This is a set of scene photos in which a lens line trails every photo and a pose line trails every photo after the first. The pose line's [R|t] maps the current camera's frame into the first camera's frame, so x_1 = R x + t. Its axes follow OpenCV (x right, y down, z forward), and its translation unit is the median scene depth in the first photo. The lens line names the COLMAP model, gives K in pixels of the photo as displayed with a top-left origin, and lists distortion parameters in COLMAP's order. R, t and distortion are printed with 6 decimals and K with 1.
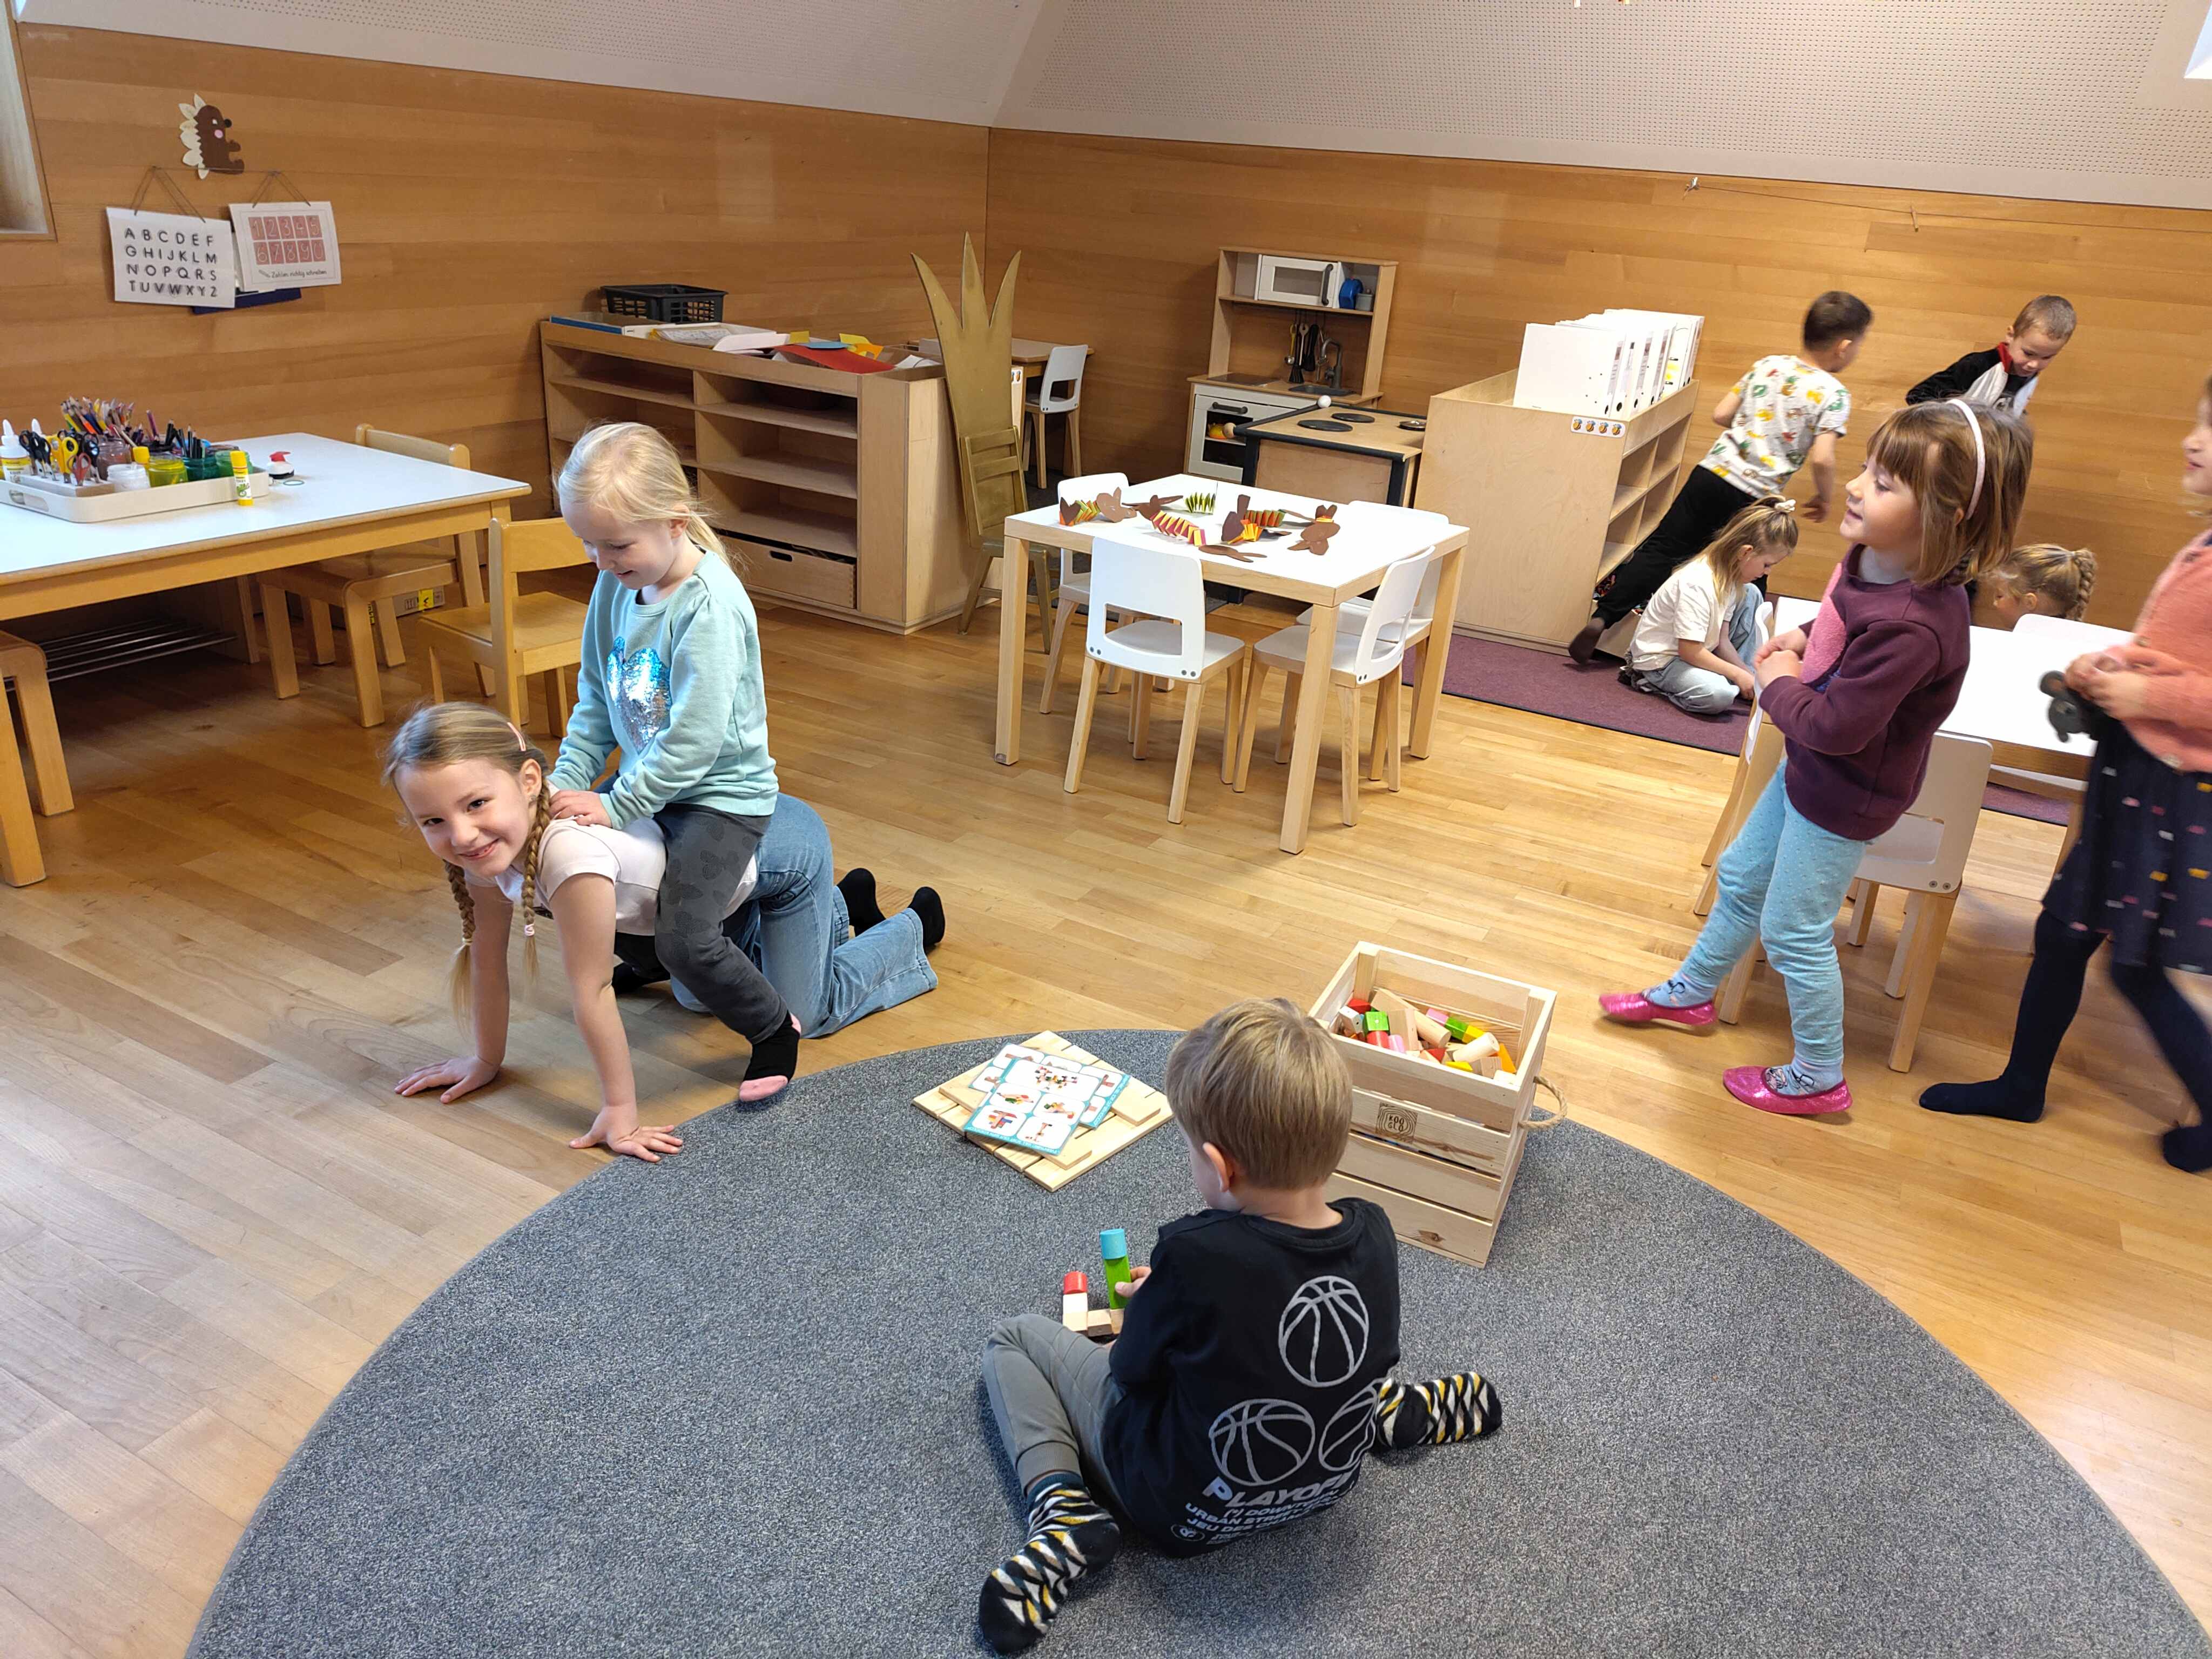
lens RADIAL K [[1536.6, 0, 1107.9], [0, 1536.6, 842.8], [0, 0, 1]] dist [0.046787, -0.044788]
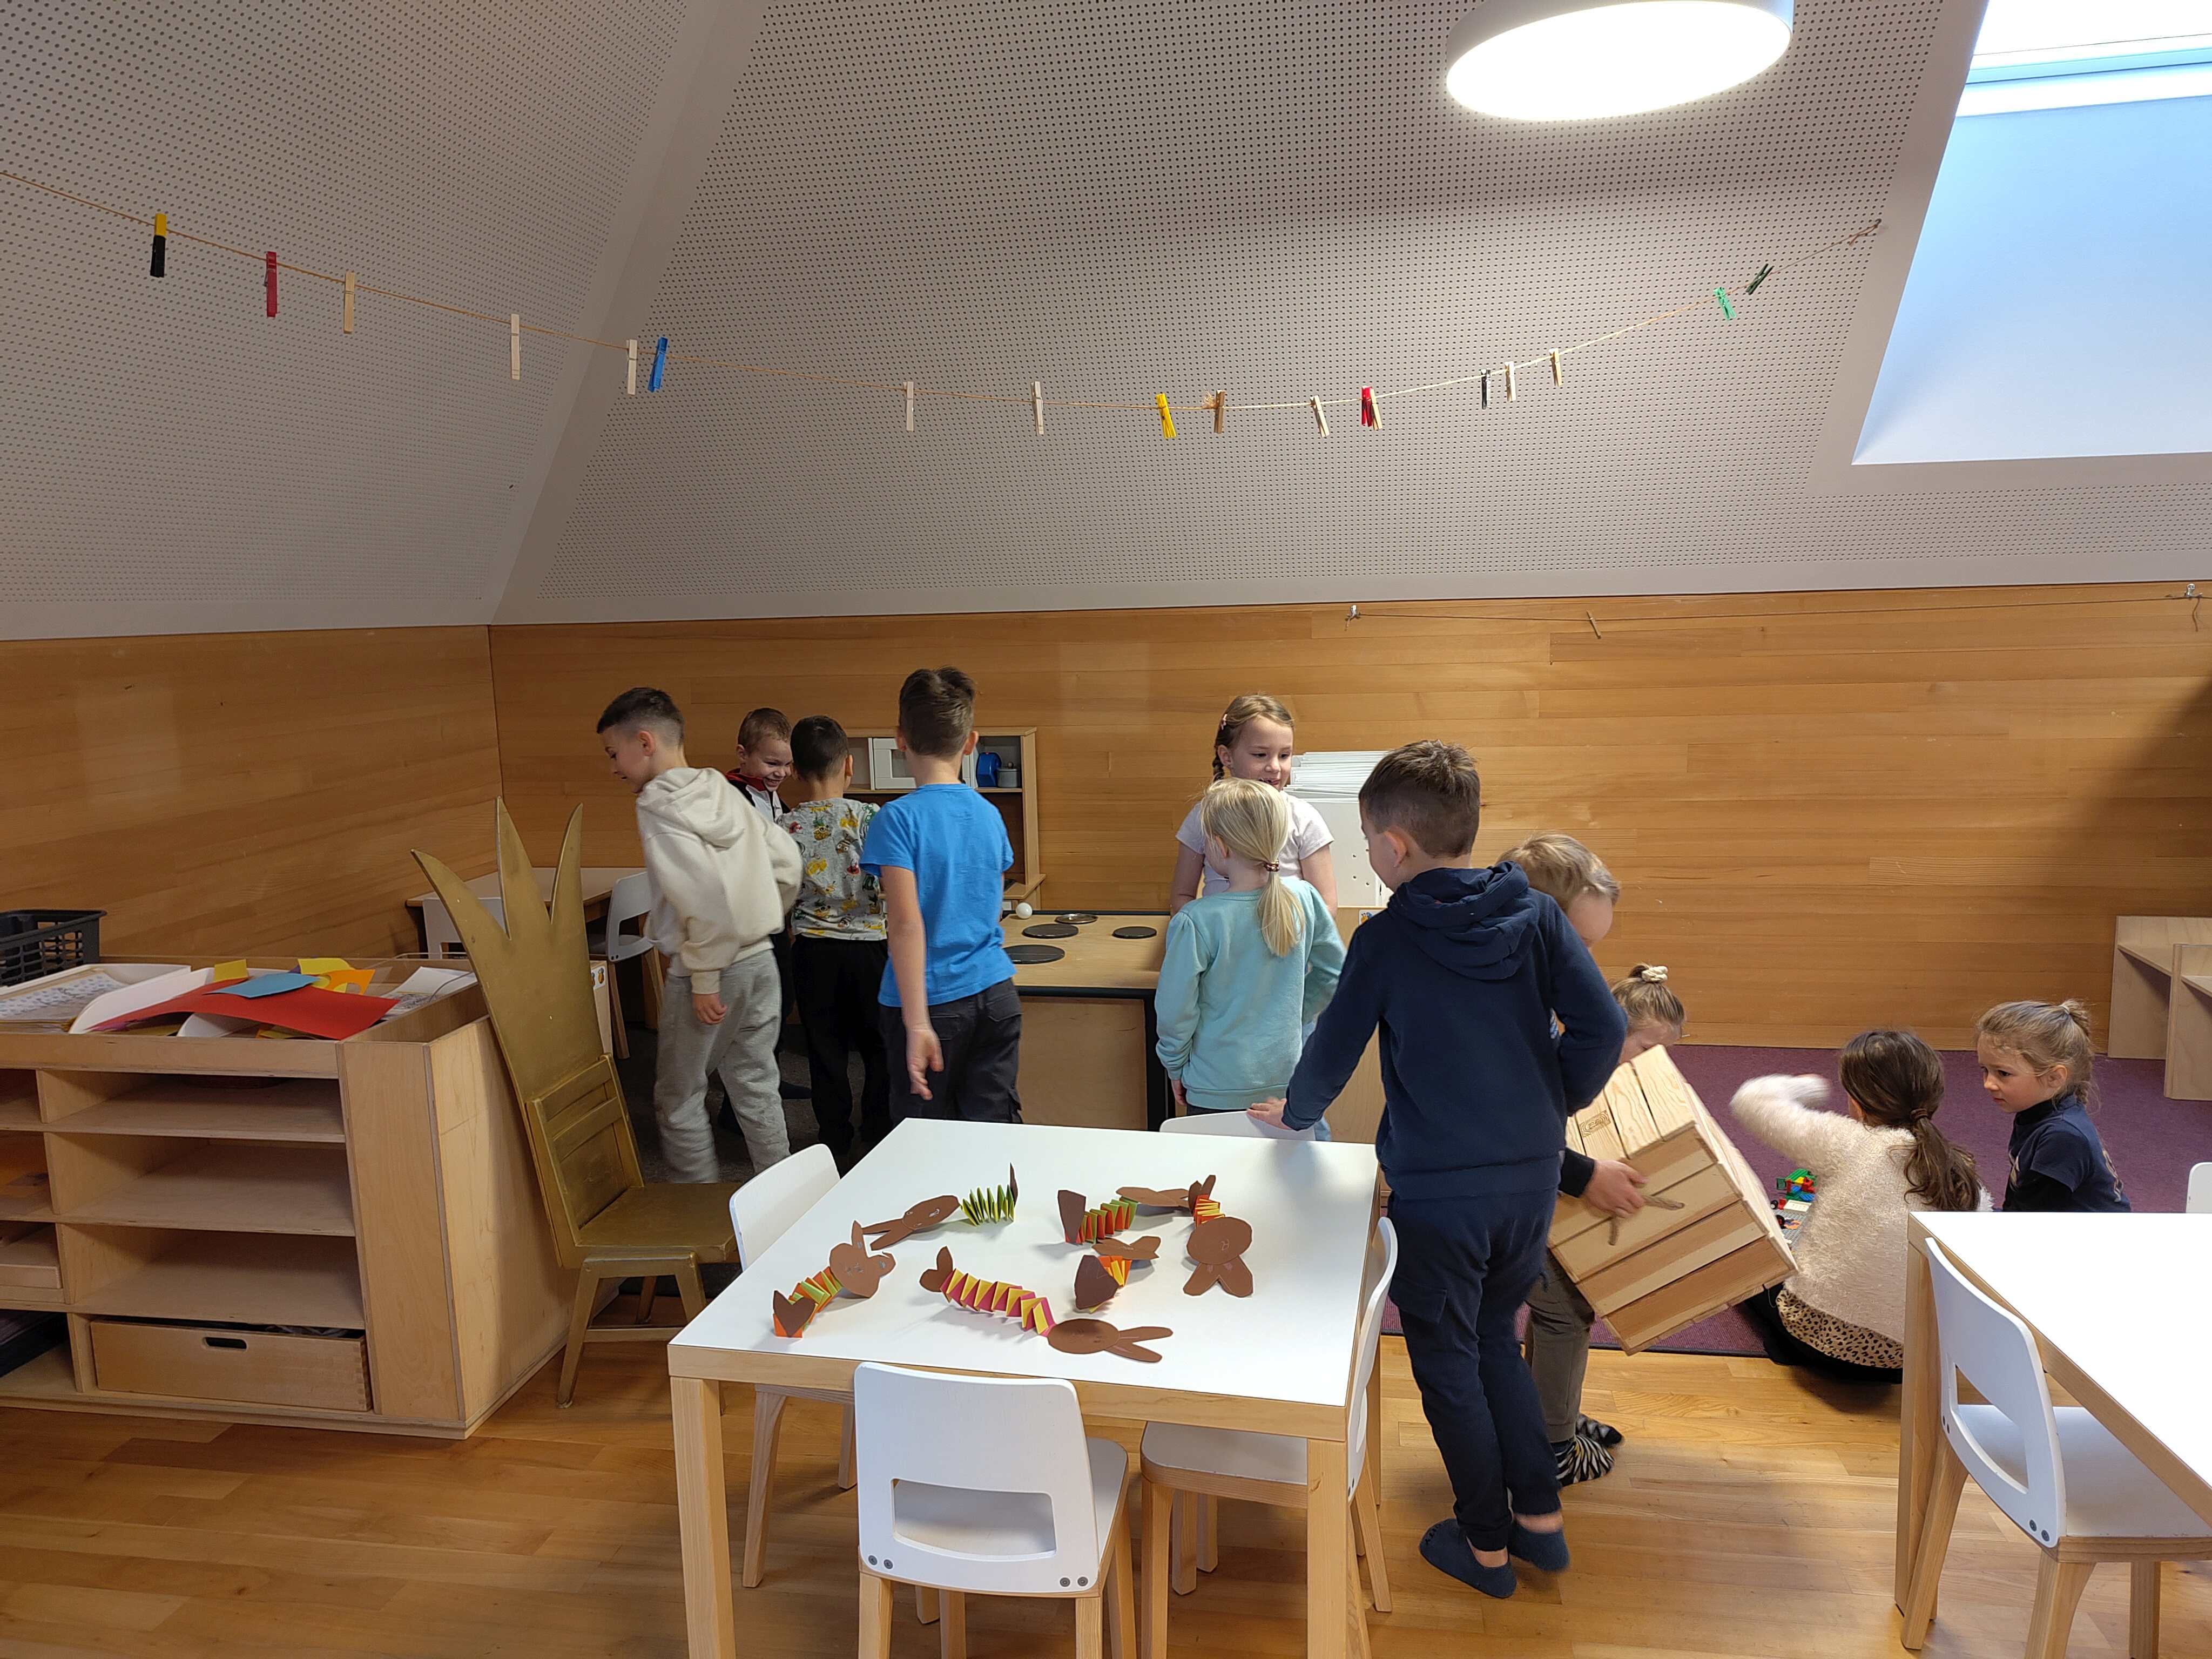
lens RADIAL K [[1536.6, 0, 1123.6], [0, 1536.6, 825.6], [0, 0, 1]] dist [0.046787, -0.044788]
pose [[0.940439, -0.144295, 0.307821, -0.041724], [0.219127, 0.949553, -0.224349, -0.165427], [-0.259920, 0.278439, 0.924615, 0.299423]]
